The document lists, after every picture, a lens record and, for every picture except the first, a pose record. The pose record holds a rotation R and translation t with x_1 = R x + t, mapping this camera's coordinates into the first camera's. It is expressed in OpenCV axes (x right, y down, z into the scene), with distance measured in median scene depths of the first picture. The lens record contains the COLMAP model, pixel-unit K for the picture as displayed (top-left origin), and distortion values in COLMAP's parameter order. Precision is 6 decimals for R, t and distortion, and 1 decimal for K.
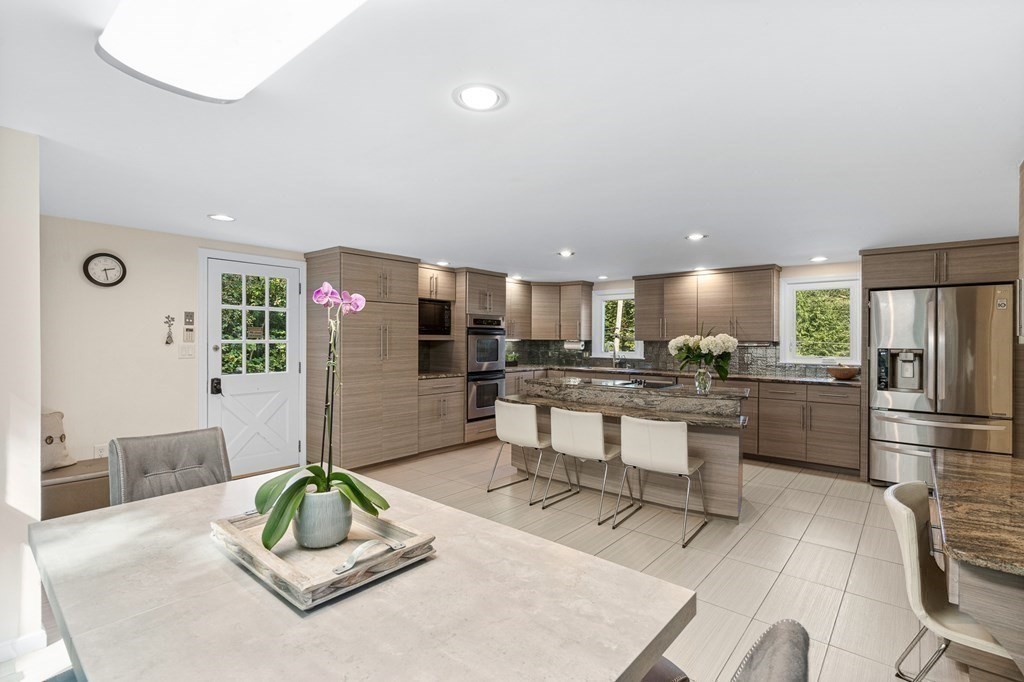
lens RADIAL K [[475.9, 0, 512.0], [0, 475.9, 341.0], [0, 0, 1]] dist [-0.002117, 0.000191]
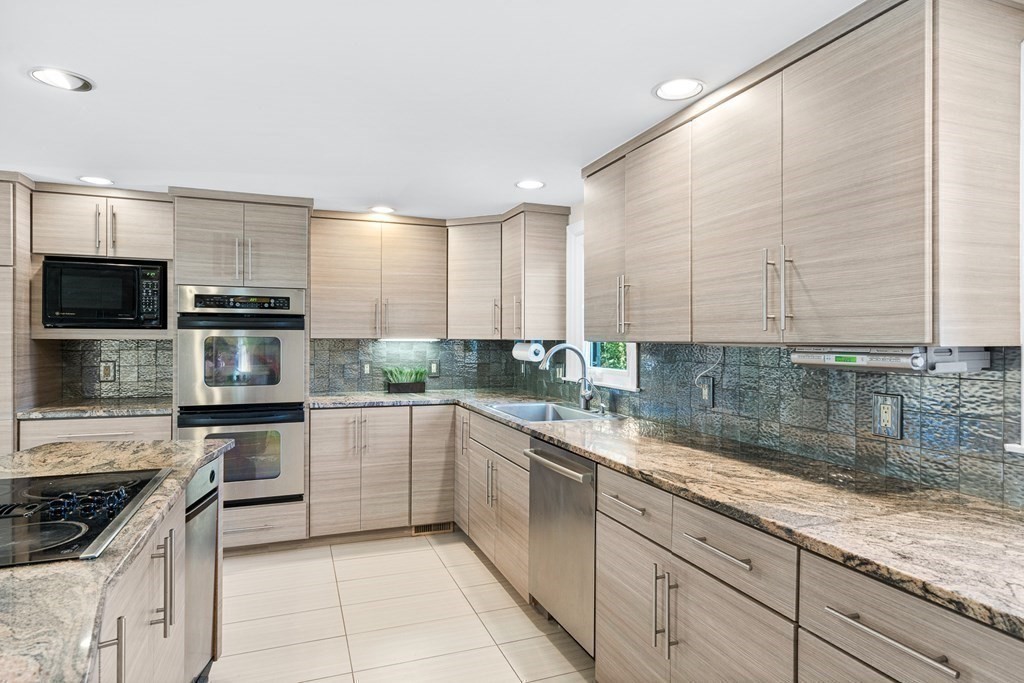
lens RADIAL K [[578.7, 0, 512.0], [0, 578.7, 341.5], [0, 0, 1]] dist [0.000854, 0.000438]
pose [[0.875705, 0.002868, -0.482838, 0.509897], [-0.003493, 0.999994, -0.000395, -0.000756], [0.482834, 0.002033, 0.875710, 0.695792]]
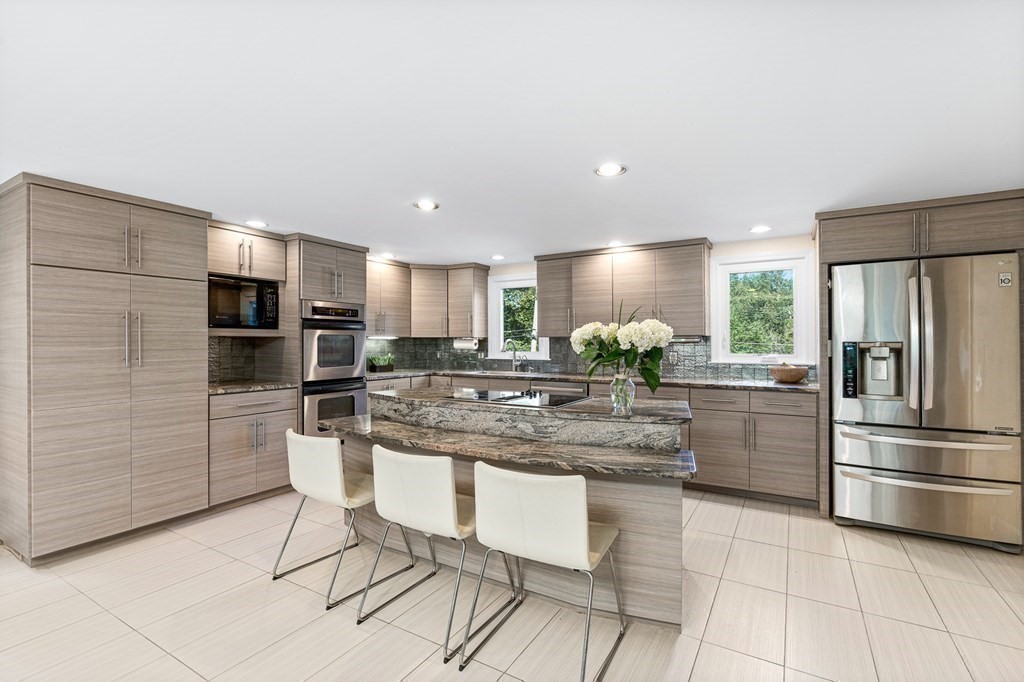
lens RADIAL K [[469.6, 0, 512.0], [0, 469.6, 341.0], [0, 0, 1]] dist [-0.001516, -0.000059]
pose [[0.987054, -0.005750, 0.160284, 0.108121], [0.006783, 0.999960, -0.005897, 0.011985], [-0.160244, 0.006908, 0.987053, 0.280727]]
